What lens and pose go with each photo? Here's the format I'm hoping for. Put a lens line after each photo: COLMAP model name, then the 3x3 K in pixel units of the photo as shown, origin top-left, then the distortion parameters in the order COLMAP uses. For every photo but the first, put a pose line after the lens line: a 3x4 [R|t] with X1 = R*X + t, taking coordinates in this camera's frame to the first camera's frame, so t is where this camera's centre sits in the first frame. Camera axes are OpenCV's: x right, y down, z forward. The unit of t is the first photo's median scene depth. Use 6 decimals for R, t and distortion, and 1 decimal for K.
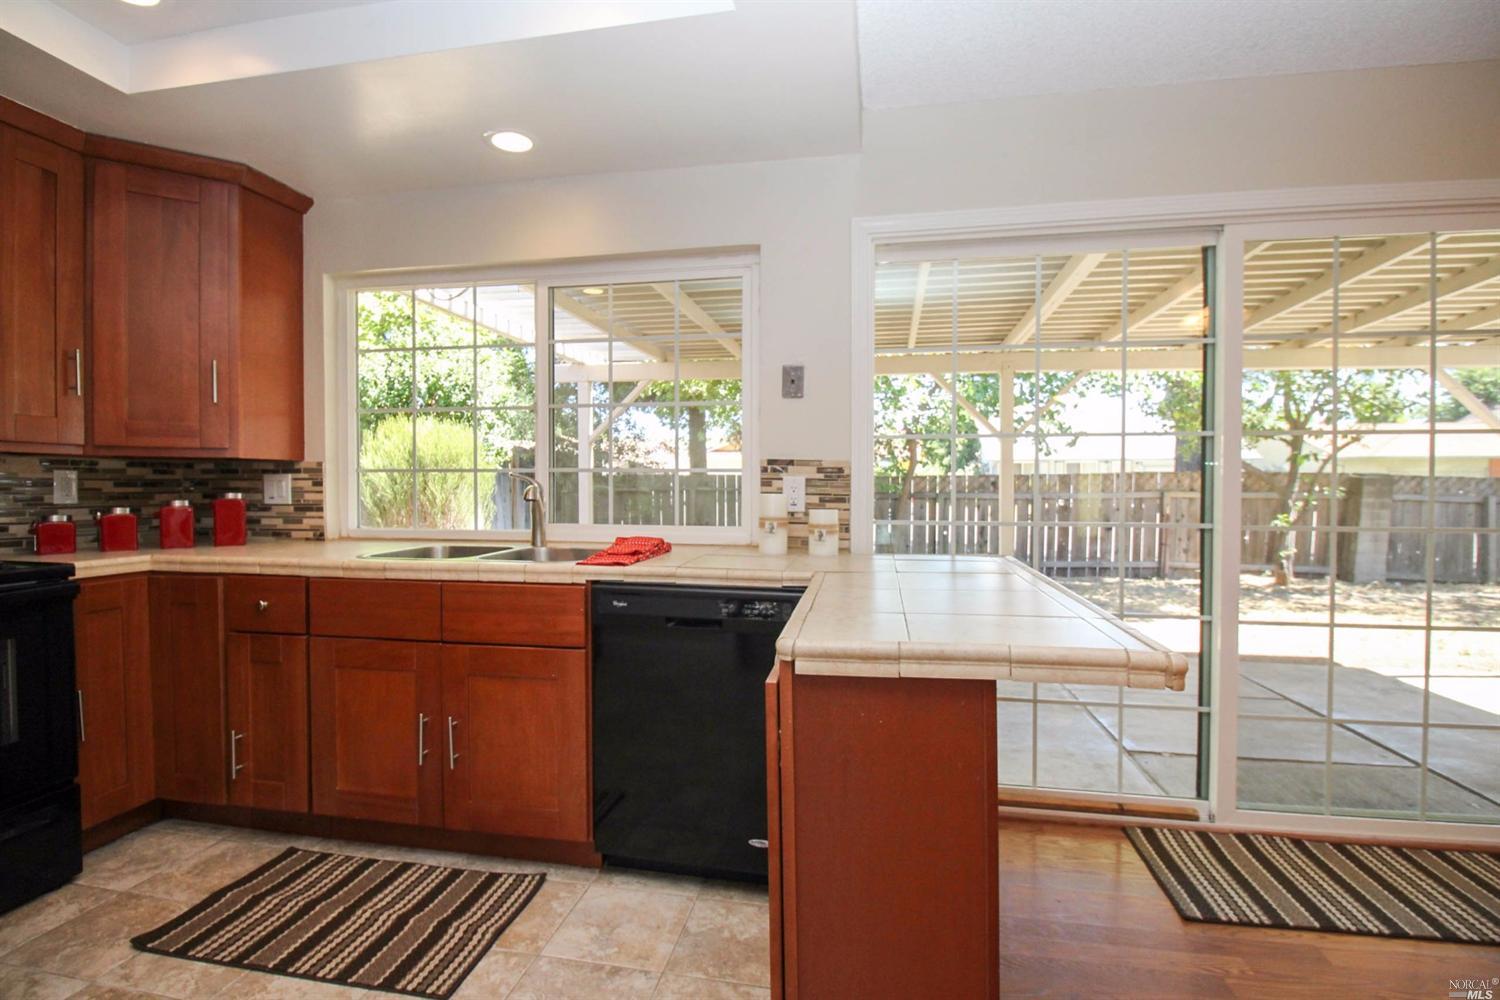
lens RADIAL K [[710.0, 0, 749.4], [0, 710.0, 495.0], [0, 0, 1]] dist [-0.003864, -0.011727]
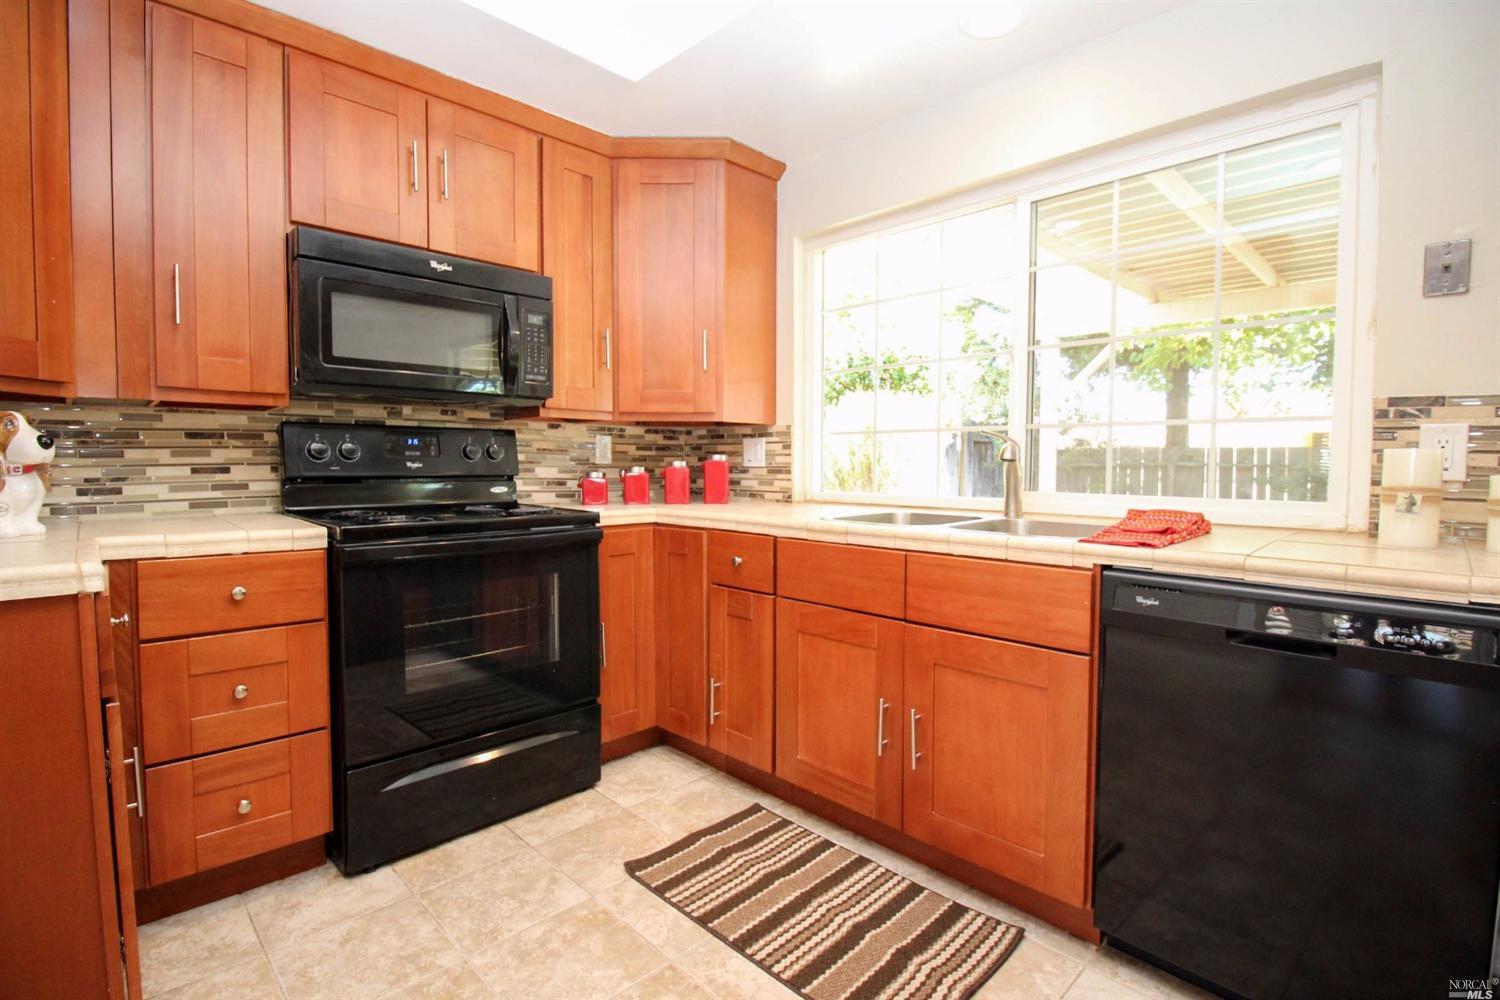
lens RADIAL K [[698.7, 0, 749.1], [0, 698.7, 495.4], [0, 0, 1]] dist [-0.001805, -0.010449]
pose [[0.821204, 0.029023, -0.569896, -0.100844], [-0.010543, 0.999307, 0.035700, 0.024121], [0.570537, -0.023309, 0.820941, 0.180153]]
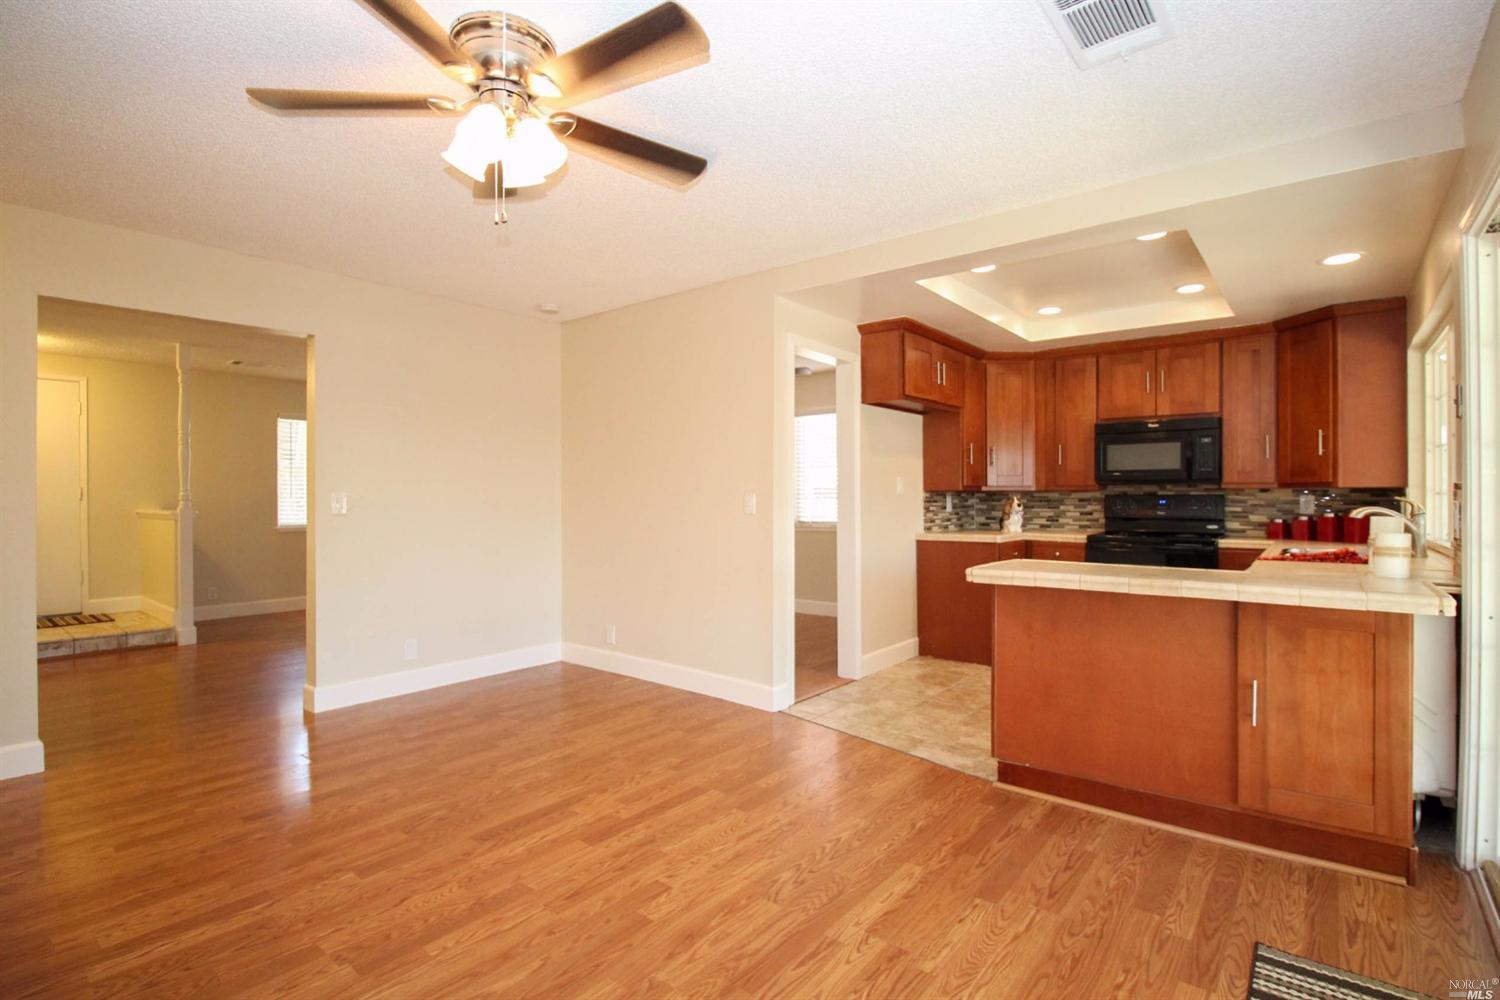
lens RADIAL K [[721.2, 0, 744.6], [0, 721.2, 496.1], [0, 0, 1]] dist [-0.015607, -0.001204]
pose [[-0.476347, -0.000776, -0.879257, 1.540645], [-0.012578, 0.999903, 0.005932, -0.029907], [0.879168, 0.013885, -0.476310, 0.679662]]
